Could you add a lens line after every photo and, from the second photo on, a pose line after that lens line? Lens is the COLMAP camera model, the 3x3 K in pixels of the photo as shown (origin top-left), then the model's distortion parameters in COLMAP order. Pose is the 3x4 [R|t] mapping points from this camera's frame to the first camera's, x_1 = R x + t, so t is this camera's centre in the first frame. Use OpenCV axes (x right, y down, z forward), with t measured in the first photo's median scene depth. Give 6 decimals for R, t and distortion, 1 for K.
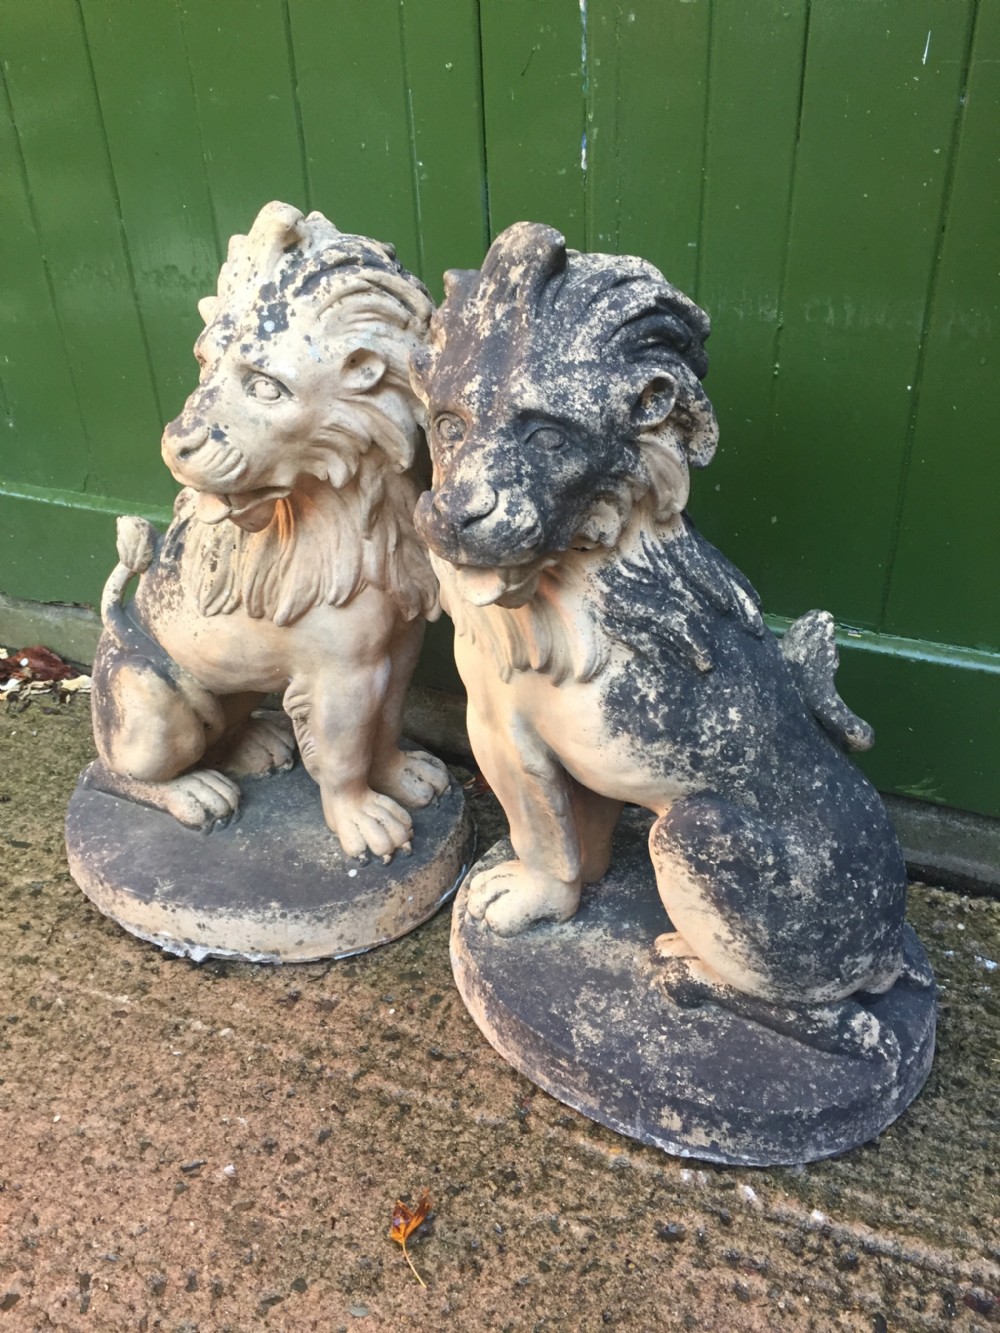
lens RADIAL K [[1147.1, 0, 506.6], [0, 1147.1, 669.1], [0, 0, 1]] dist [0.069724, -0.106697]
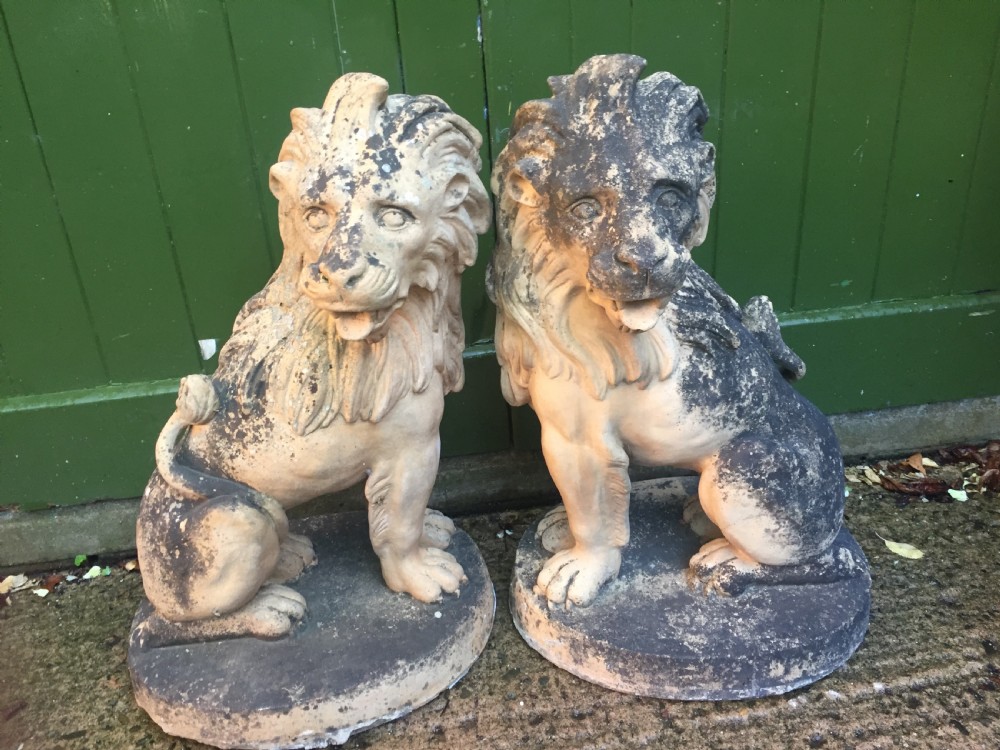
lens RADIAL K [[860.5, 0, 509.3], [0, 860.5, 373.0], [0, 0, 1]] dist [0.069724, -0.106697]
pose [[0.846786, -0.258970, 0.464637, -0.554238], [0.302511, 0.952932, -0.020191, -0.030819], [-0.437539, 0.157655, 0.885271, 0.160081]]
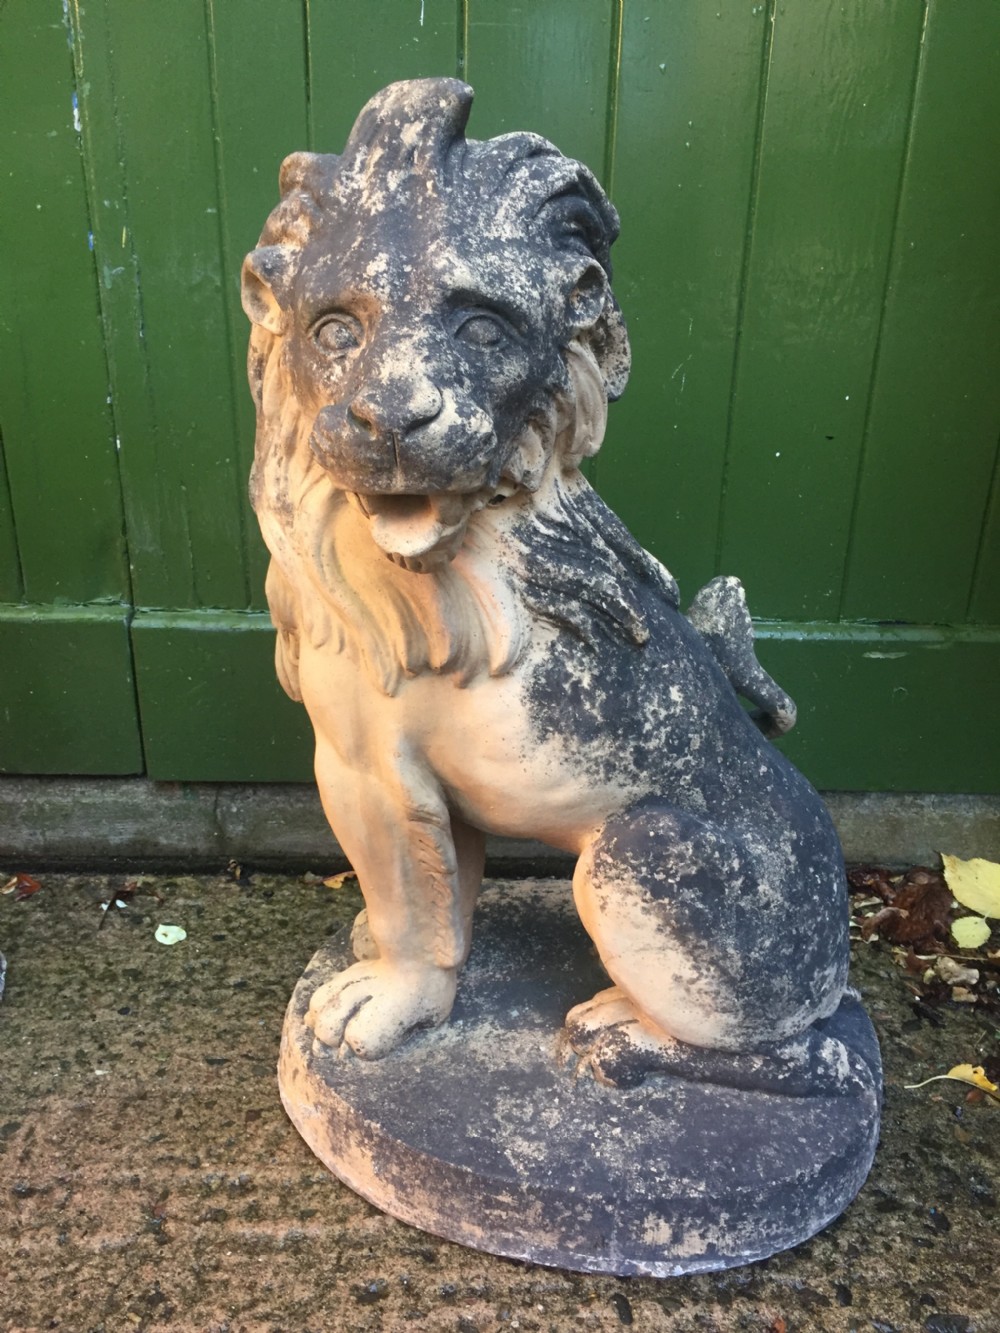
lens RADIAL K [[1147.1, 0, 507.5], [0, 1147.1, 667.7], [0, 0, 1]] dist [0.069724, -0.106697]
pose [[0.923924, -0.095648, 0.370426, -0.215769], [0.150998, 0.980806, -0.123368, 0.101692], [-0.351516, 0.169916, 0.920633, 0.259943]]
